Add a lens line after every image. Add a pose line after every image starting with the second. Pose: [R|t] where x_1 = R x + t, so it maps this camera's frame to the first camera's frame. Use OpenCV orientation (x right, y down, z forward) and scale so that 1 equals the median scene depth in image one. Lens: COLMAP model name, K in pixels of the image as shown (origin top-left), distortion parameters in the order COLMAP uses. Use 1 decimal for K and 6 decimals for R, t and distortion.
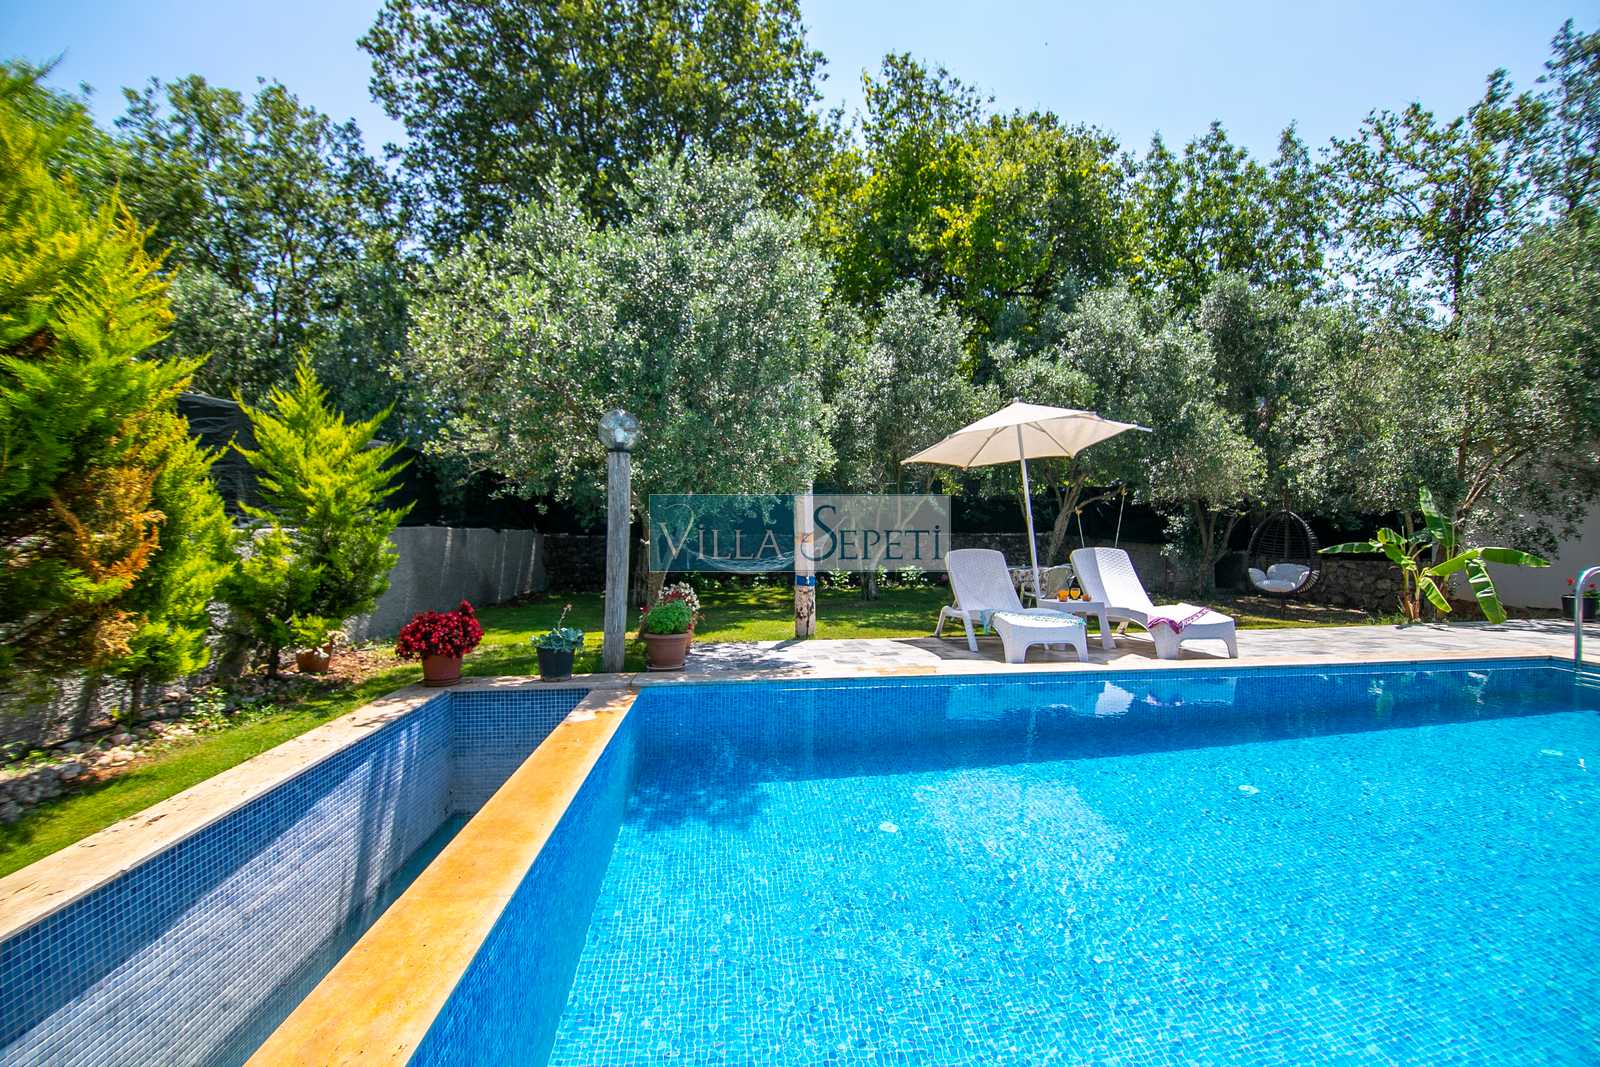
lens RADIAL K [[714.5, 0, 798.2], [0, 714.5, 527.8], [0, 0, 1]] dist [-0.009365, -0.006186]
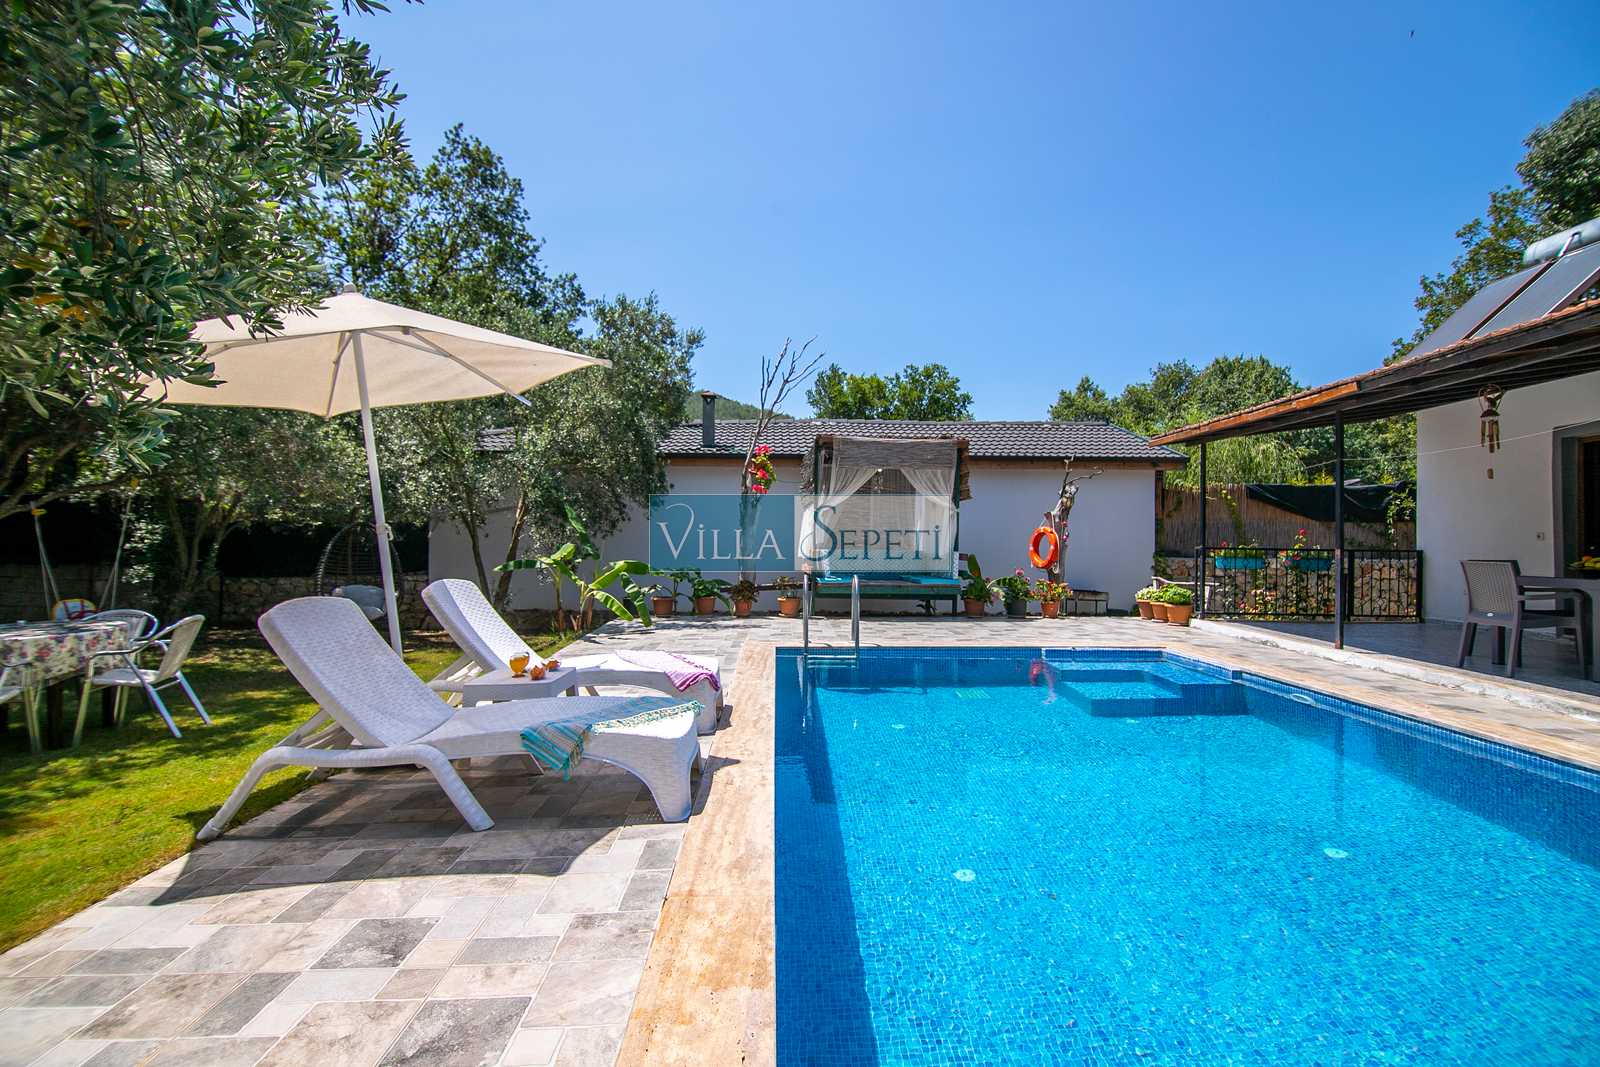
lens RADIAL K [[714.5, 0, 801.8], [0, 714.5, 527.6], [0, 0, 1]] dist [-0.009365, -0.006186]
pose [[0.076301, 0.019473, 0.996895, -0.073450], [-0.005477, 0.999802, -0.019111, -0.002730], [-0.997070, -0.004002, 0.076393, 0.313651]]
